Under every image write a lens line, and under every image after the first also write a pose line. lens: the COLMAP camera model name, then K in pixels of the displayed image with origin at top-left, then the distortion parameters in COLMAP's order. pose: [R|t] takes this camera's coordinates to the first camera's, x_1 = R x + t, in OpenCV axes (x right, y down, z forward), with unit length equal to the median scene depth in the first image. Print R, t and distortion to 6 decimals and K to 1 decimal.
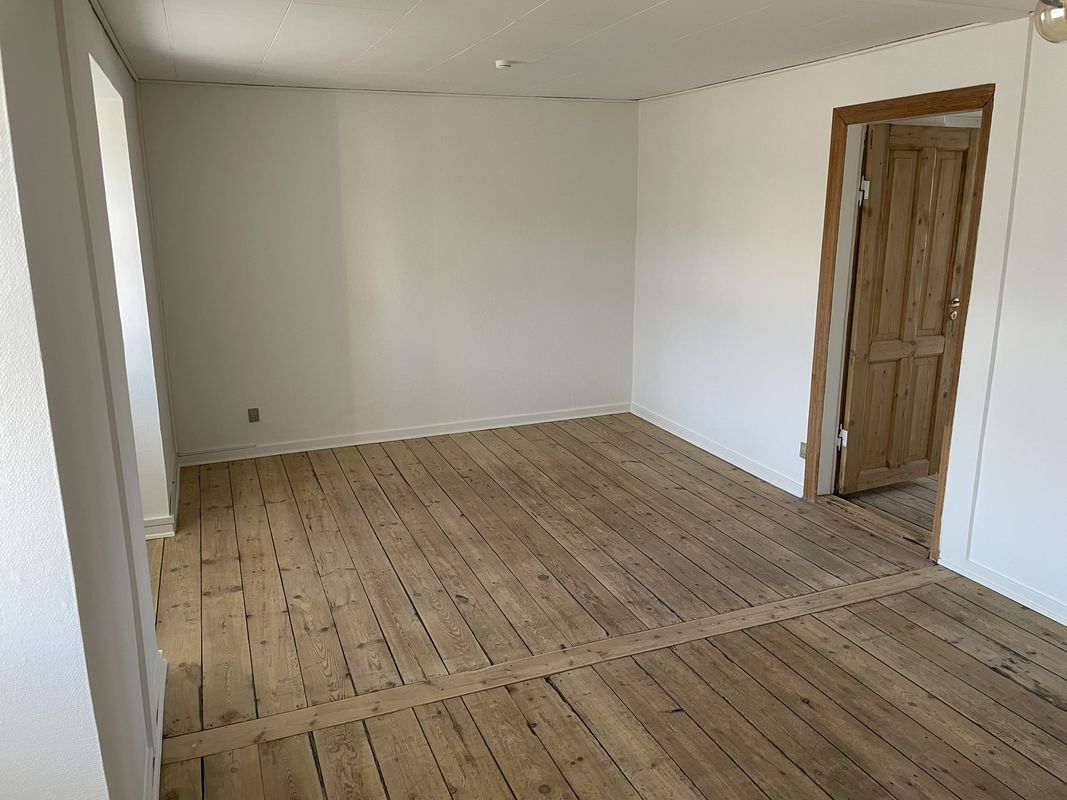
lens RADIAL K [[819.3, 0, 537.2], [0, 819.3, 393.0], [0, 0, 1]] dist [0.087112, -0.118421]
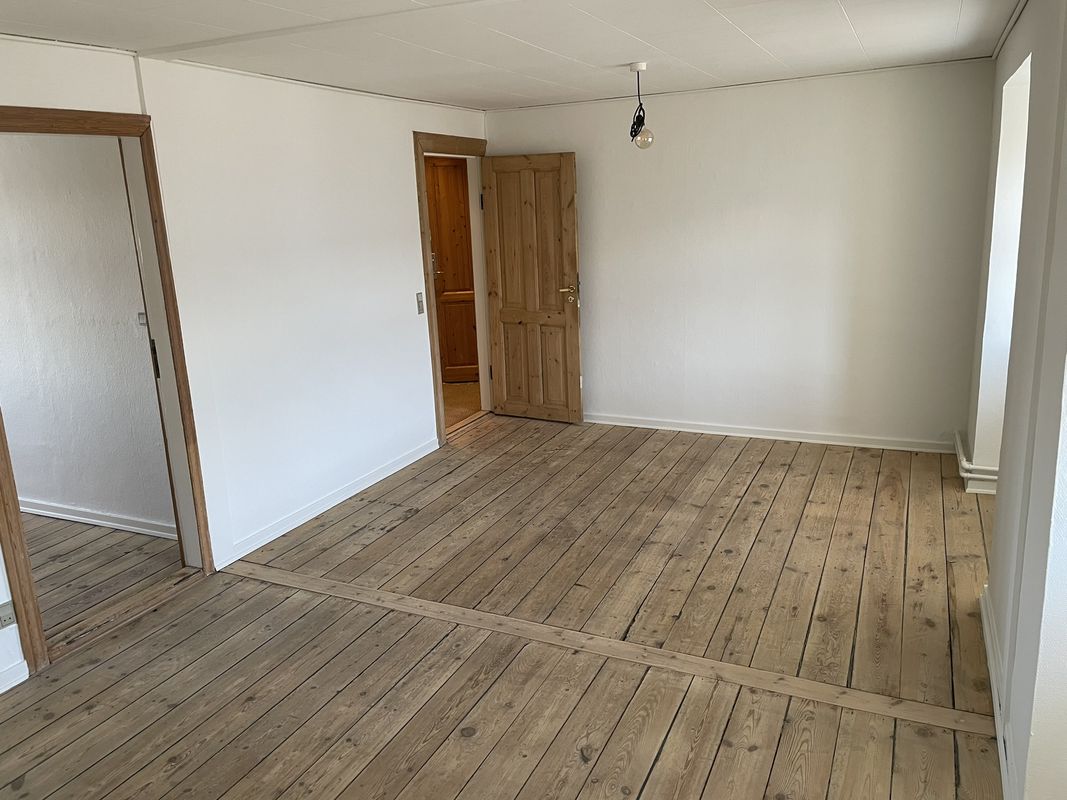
lens RADIAL K [[819.3, 0, 529.9], [0, 819.3, 394.1], [0, 0, 1]] dist [0.087112, -0.118421]
pose [[-0.684293, -0.129432, 0.717629, -0.535631], [0.218047, 0.902776, 0.370743, -0.313965], [-0.695844, 0.410173, -0.589541, 1.326037]]
